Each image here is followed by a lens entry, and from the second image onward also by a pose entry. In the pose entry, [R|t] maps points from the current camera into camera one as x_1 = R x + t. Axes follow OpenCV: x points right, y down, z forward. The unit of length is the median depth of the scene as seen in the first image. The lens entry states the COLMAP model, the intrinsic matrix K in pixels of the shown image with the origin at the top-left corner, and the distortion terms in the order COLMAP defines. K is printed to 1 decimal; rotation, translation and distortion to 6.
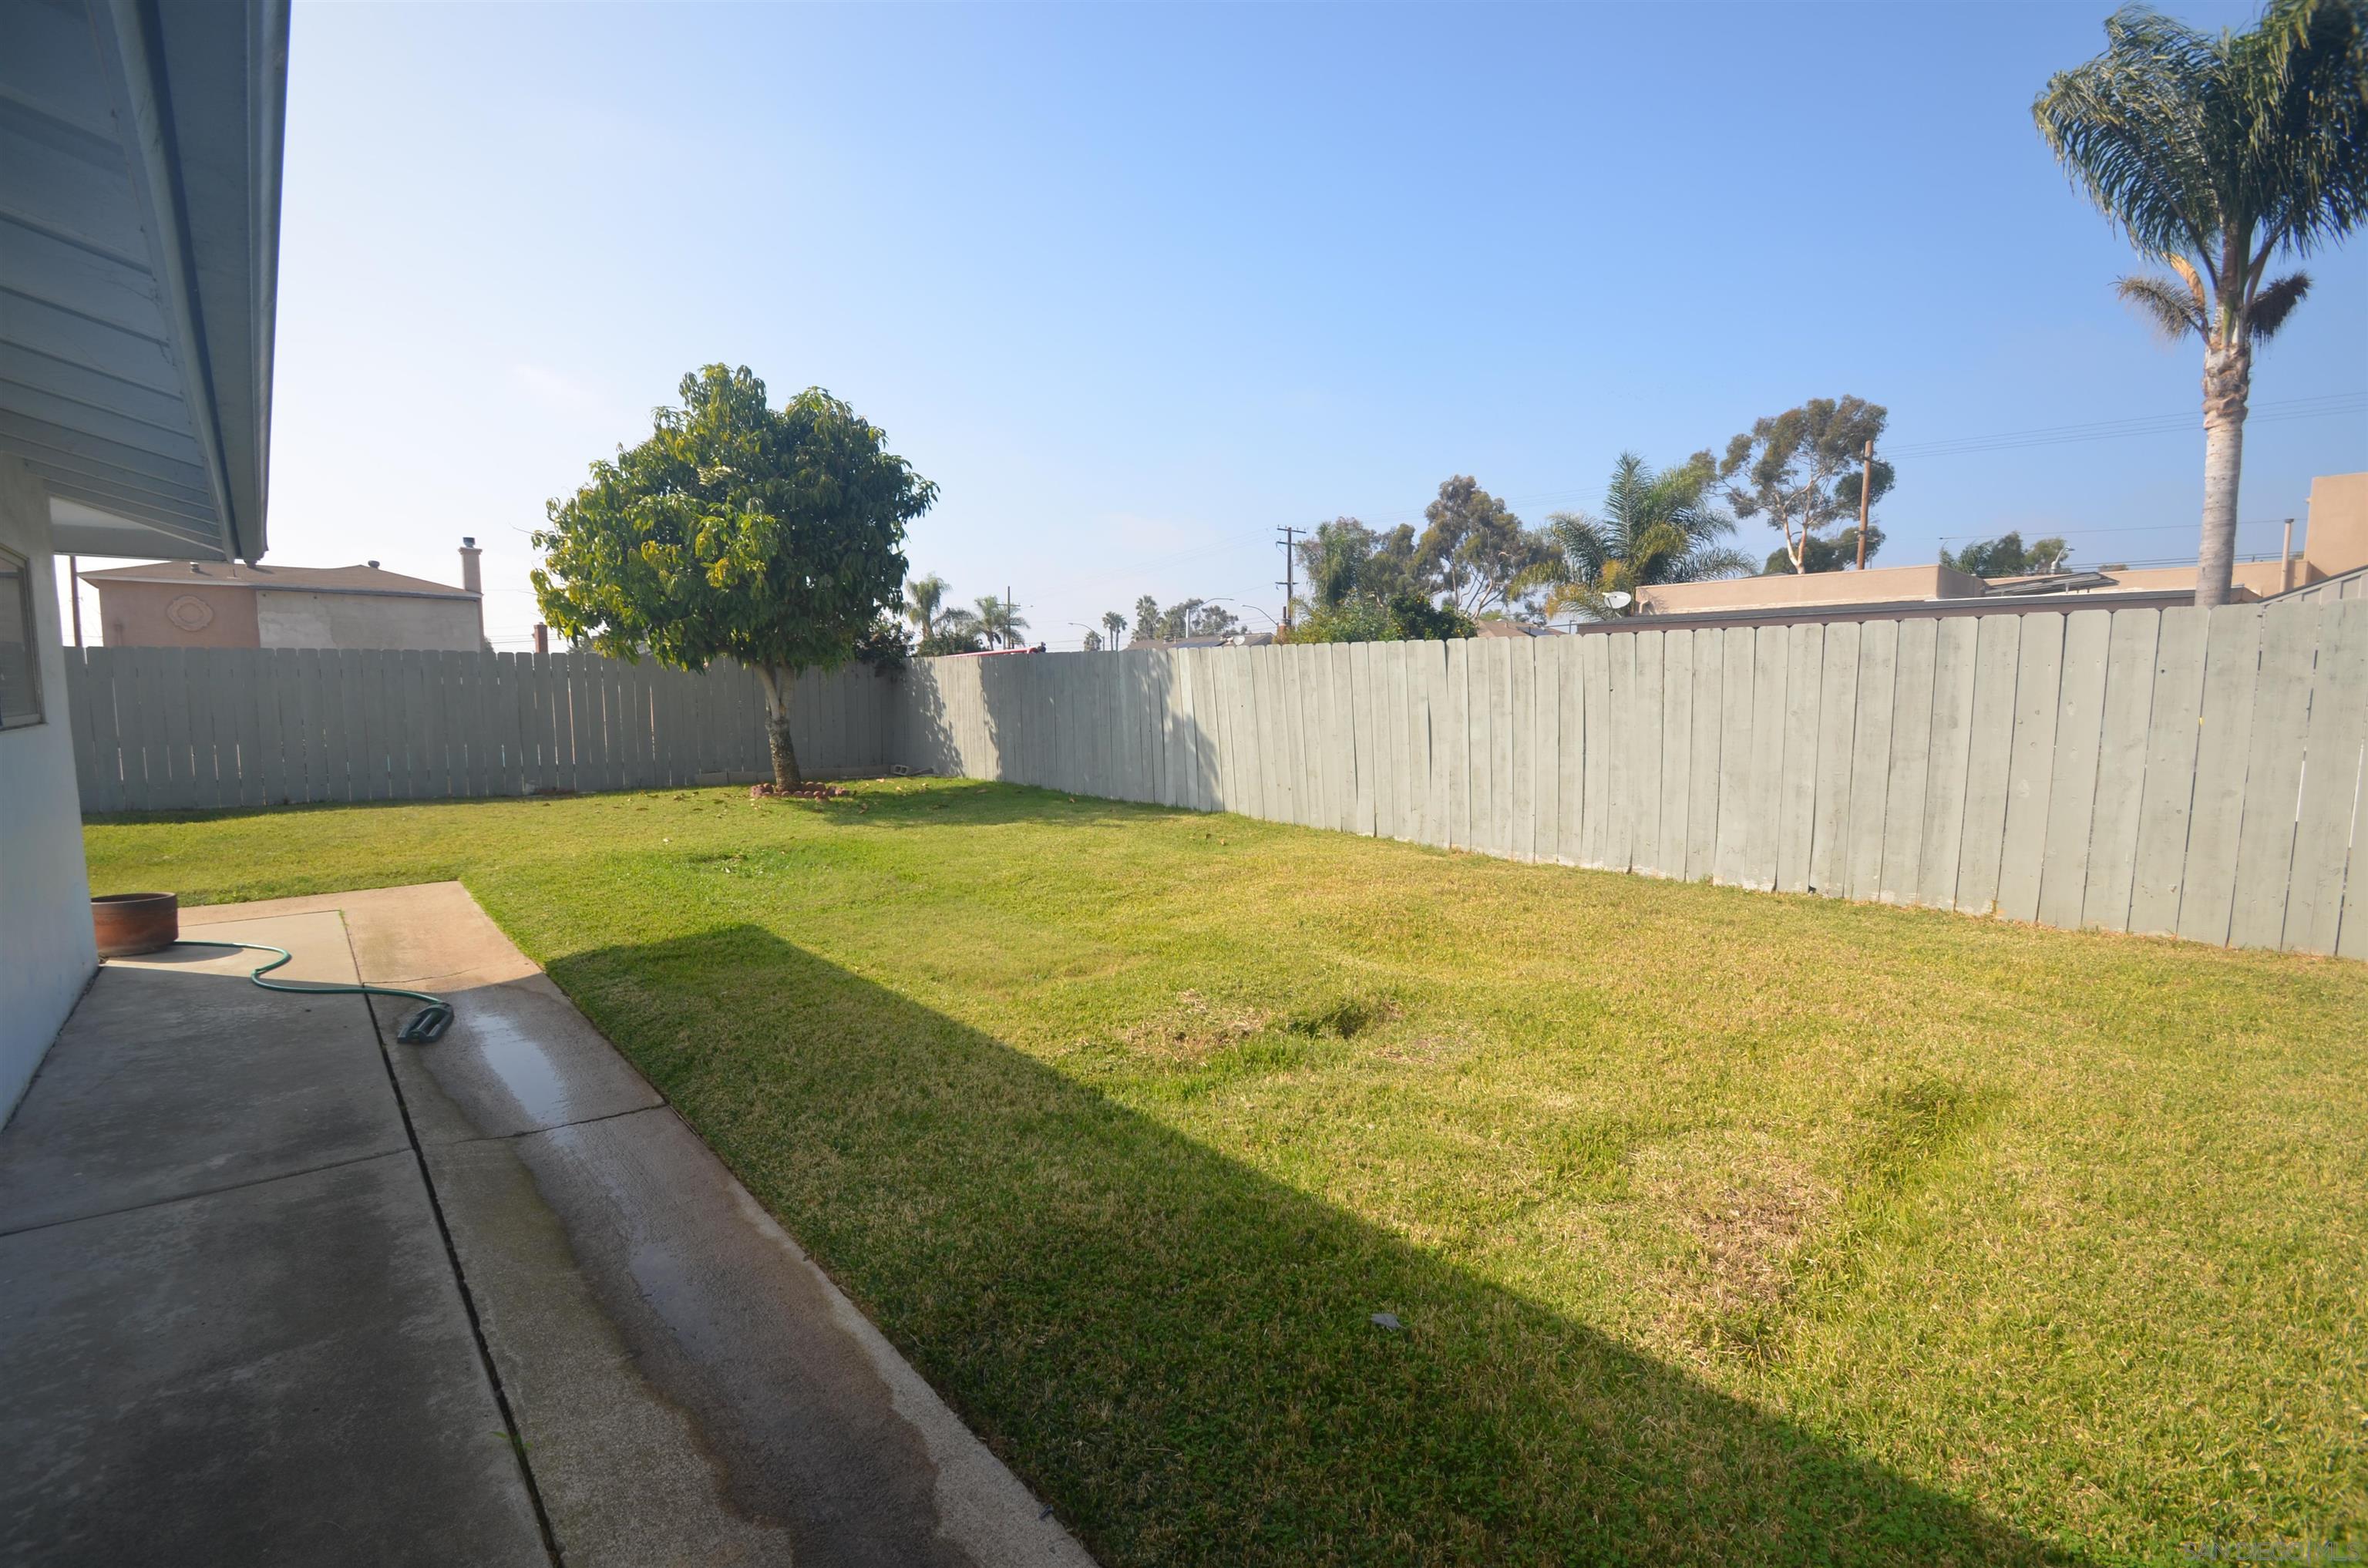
lens RADIAL K [[1063.7, 0, 1184.0], [0, 1063.7, 784.0], [0, 0, 1]] dist [-0.040754, -0.020198]
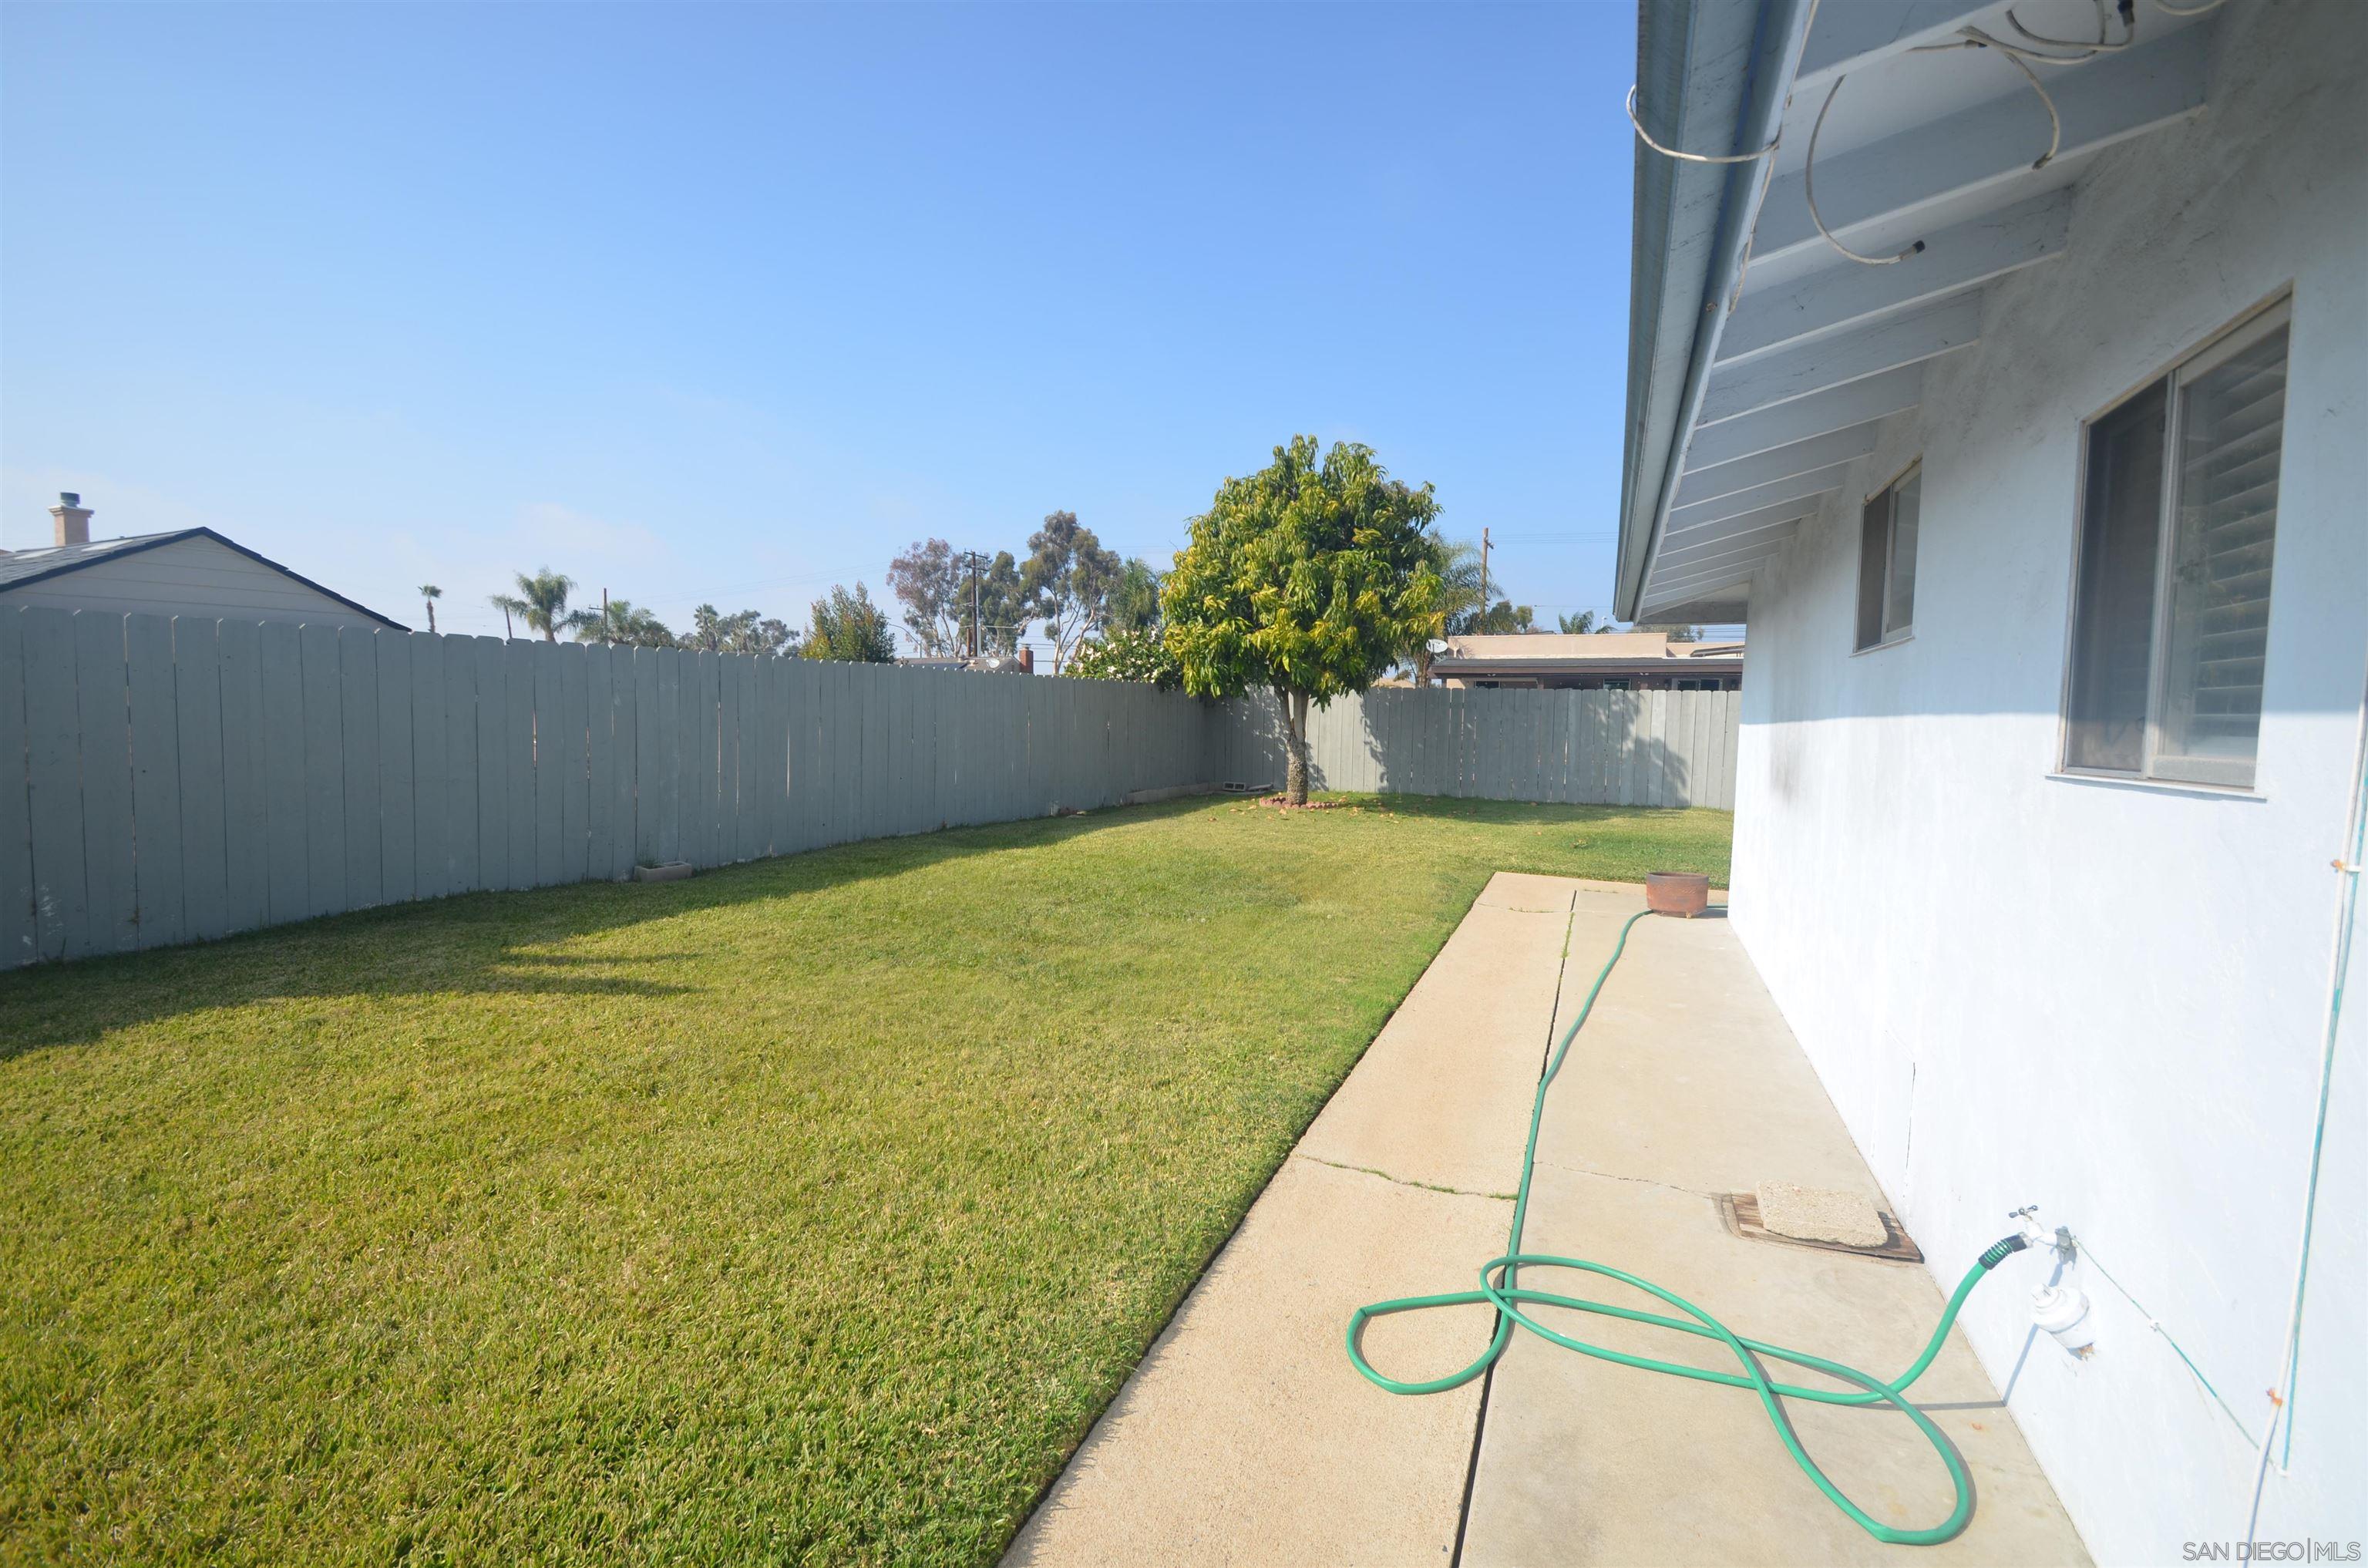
lens RADIAL K [[1063.7, 0, 1184.0], [0, 1063.7, 784.0], [0, 0, 1]] dist [-0.040754, -0.020198]
pose [[0.879948, -0.016533, 0.474782, -0.143298], [0.025618, 0.999591, -0.012671, -0.000469], [-0.474379, 0.023313, 0.880012, 0.010343]]
